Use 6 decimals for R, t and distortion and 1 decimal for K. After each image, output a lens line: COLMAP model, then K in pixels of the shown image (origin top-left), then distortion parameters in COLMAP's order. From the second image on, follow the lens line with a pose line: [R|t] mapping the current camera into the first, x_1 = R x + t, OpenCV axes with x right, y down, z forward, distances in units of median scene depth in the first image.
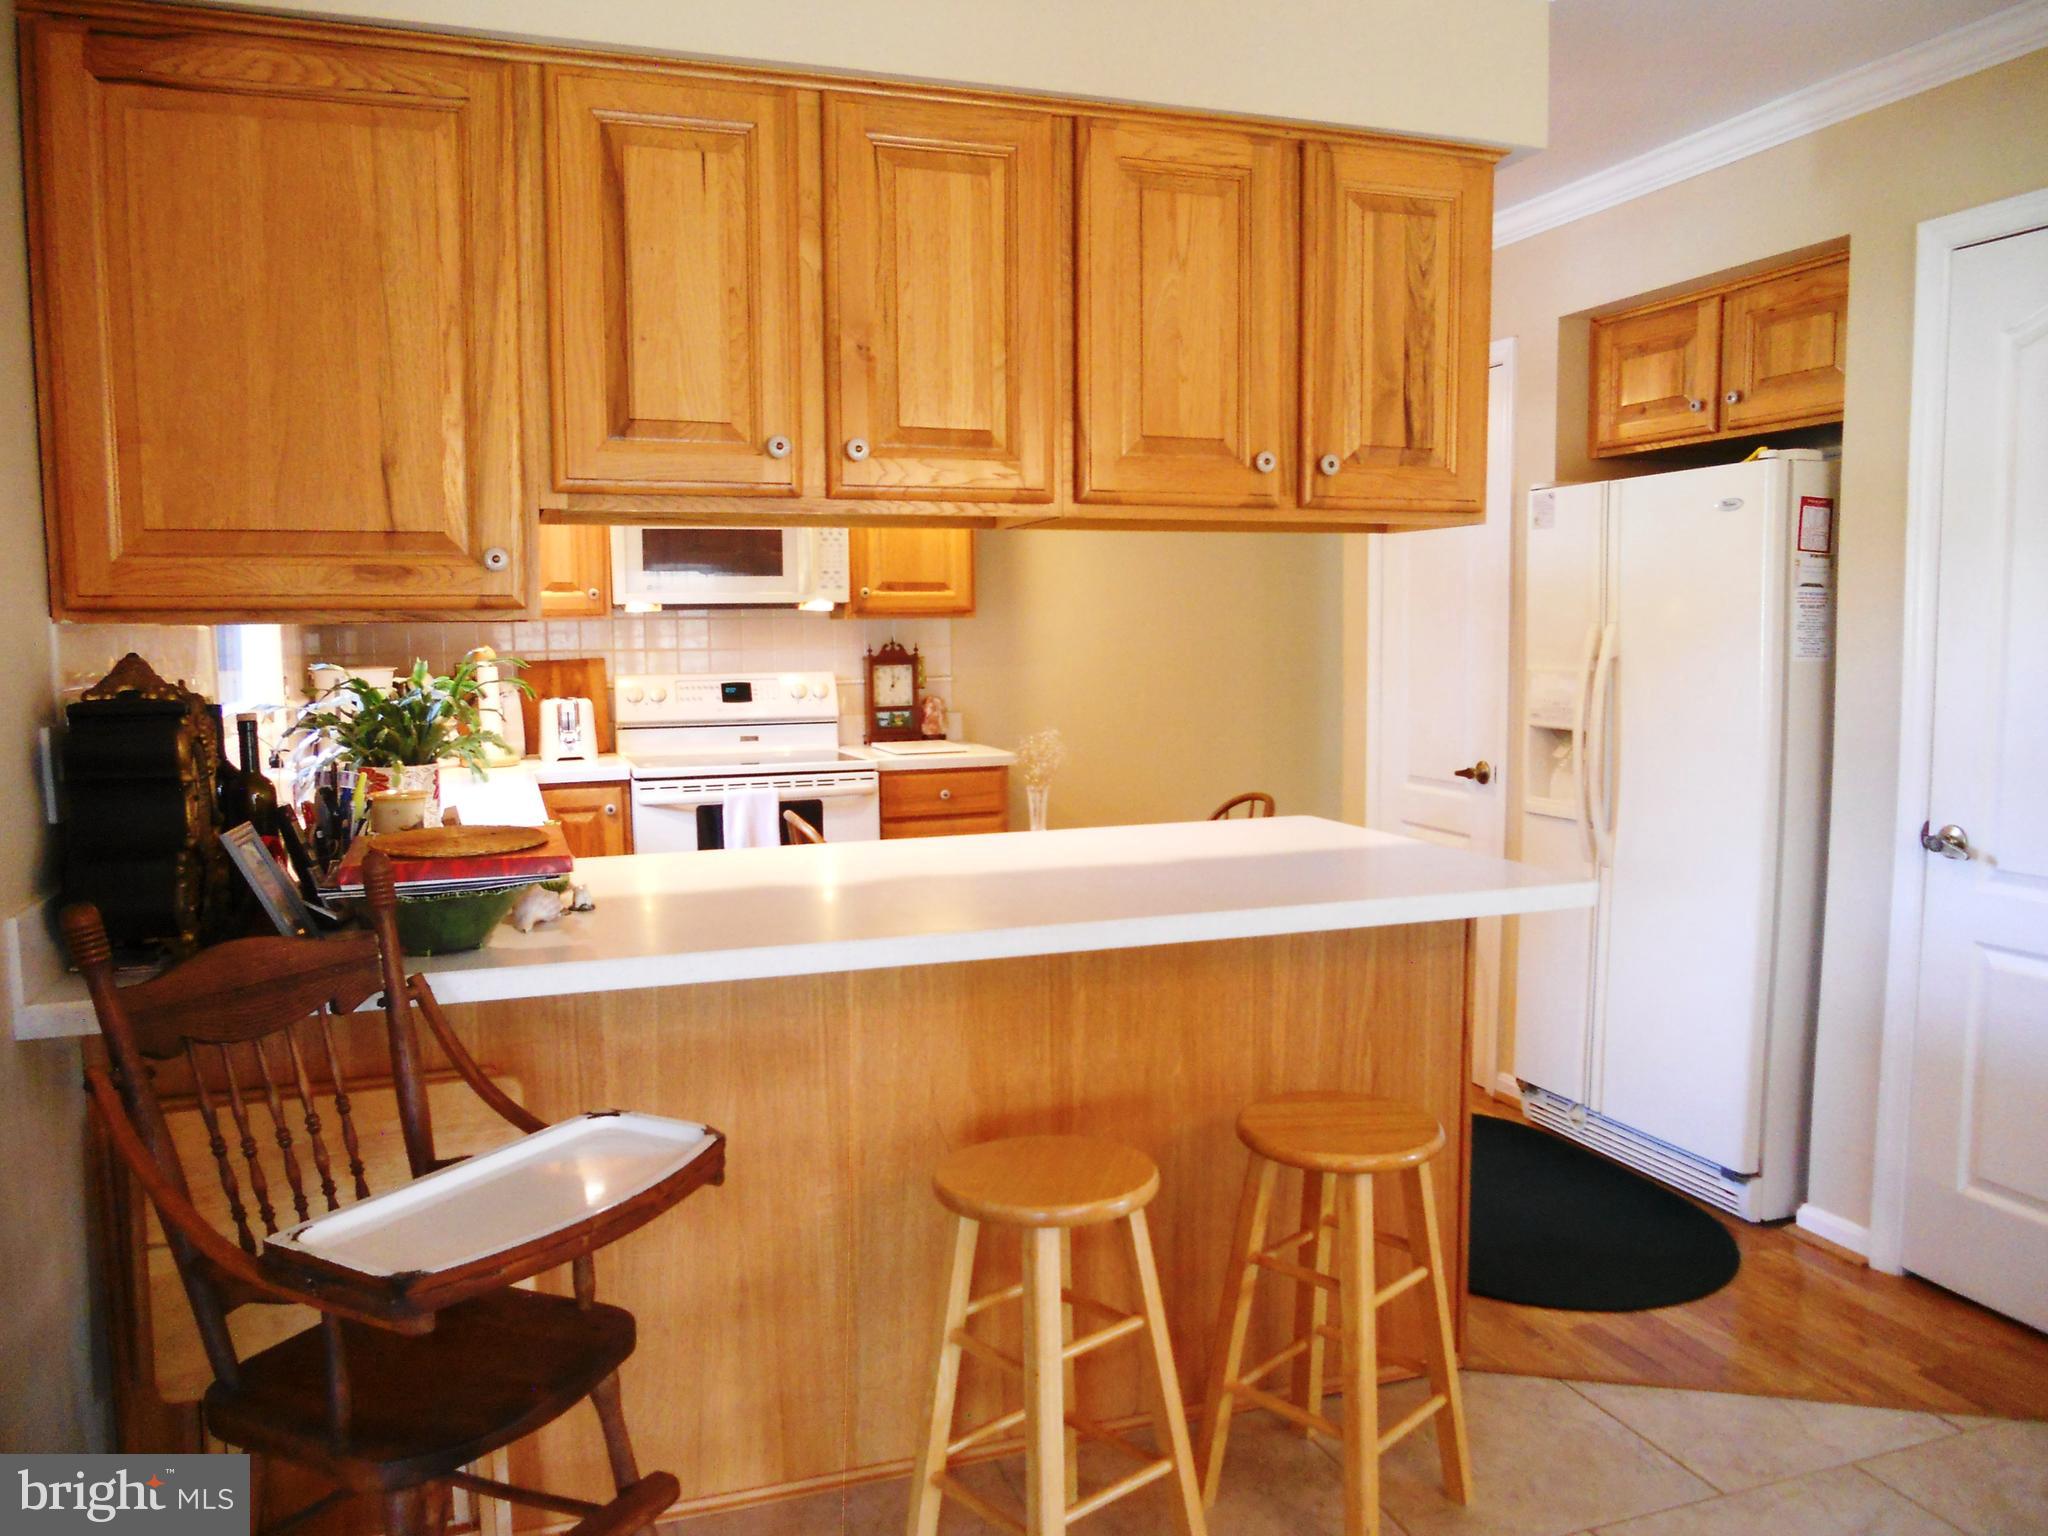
lens RADIAL K [[1535.7, 0, 1027.5], [0, 1535.7, 809.0], [0, 0, 1]] dist [-0.048594, 0.038988]
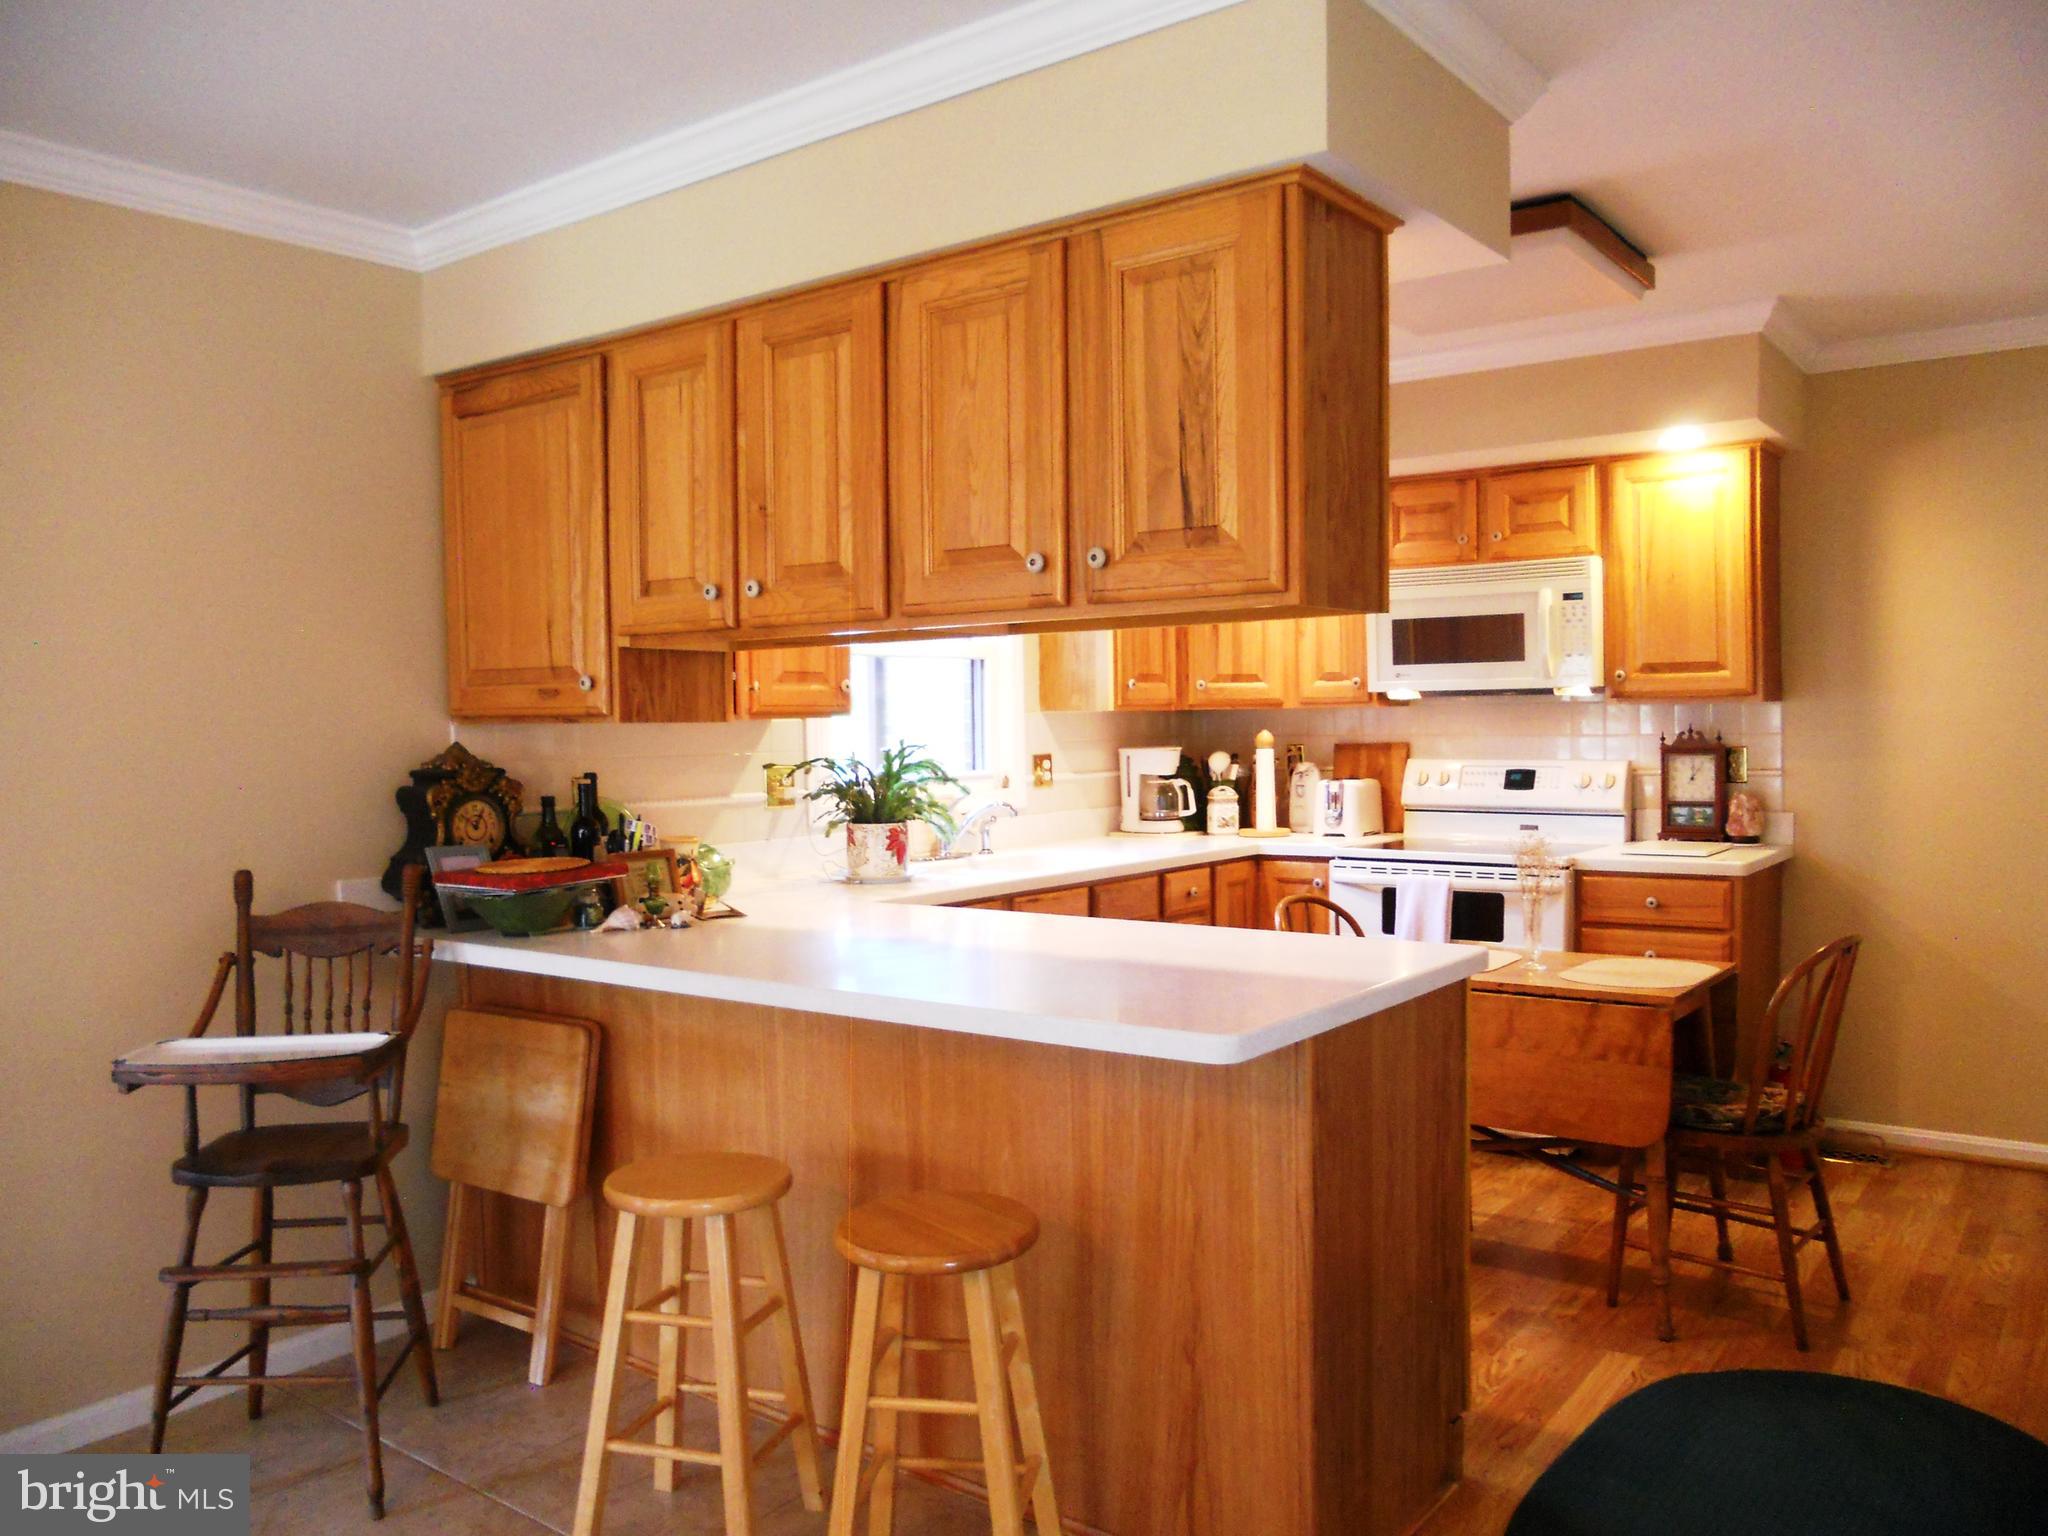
lens RADIAL K [[1535.7, 0, 1027.5], [0, 1535.7, 809.0], [0, 0, 1]] dist [-0.048594, 0.038988]
pose [[0.566626, 0.048948, -0.822520, 0.736194], [-0.088633, 0.996063, -0.001783, -0.047413], [0.819194, 0.073913, 0.568734, 0.325427]]
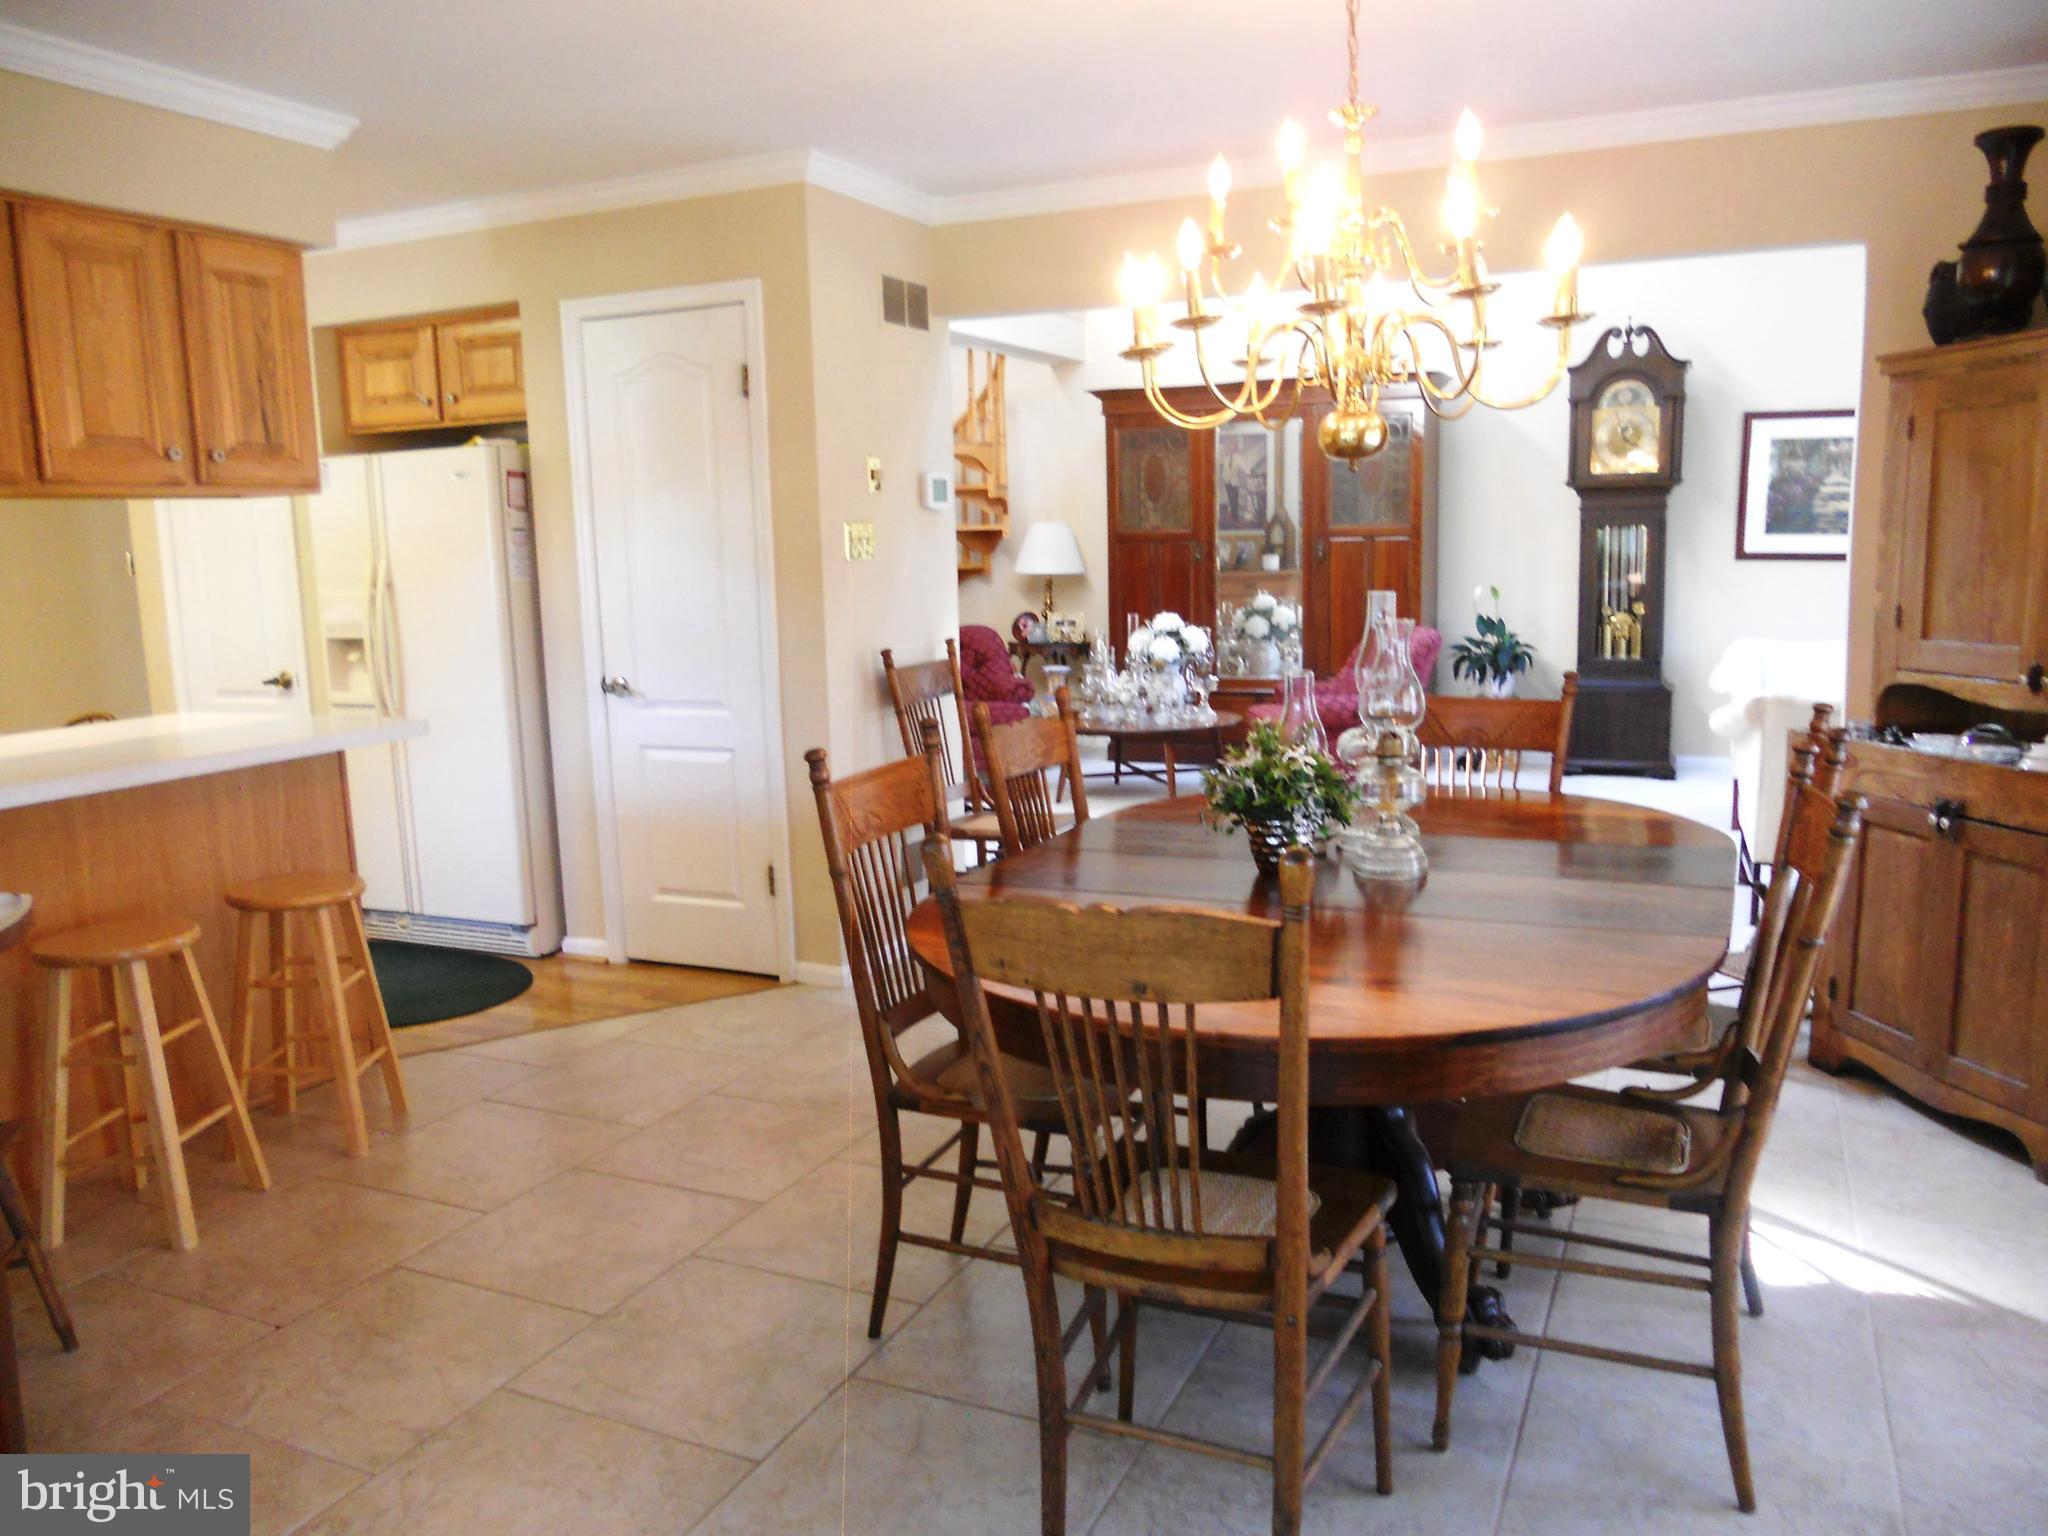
lens RADIAL K [[1586.1, 0, 1017.3], [0, 1586.1, 801.6], [0, 0, 1]] dist [-0.058843, 0.029212]
pose [[0.696022, -0.128190, 0.706485, -0.280675], [0.105054, 0.991527, 0.076412, 0.053627], [-0.710294, 0.021034, 0.703591, -0.449139]]
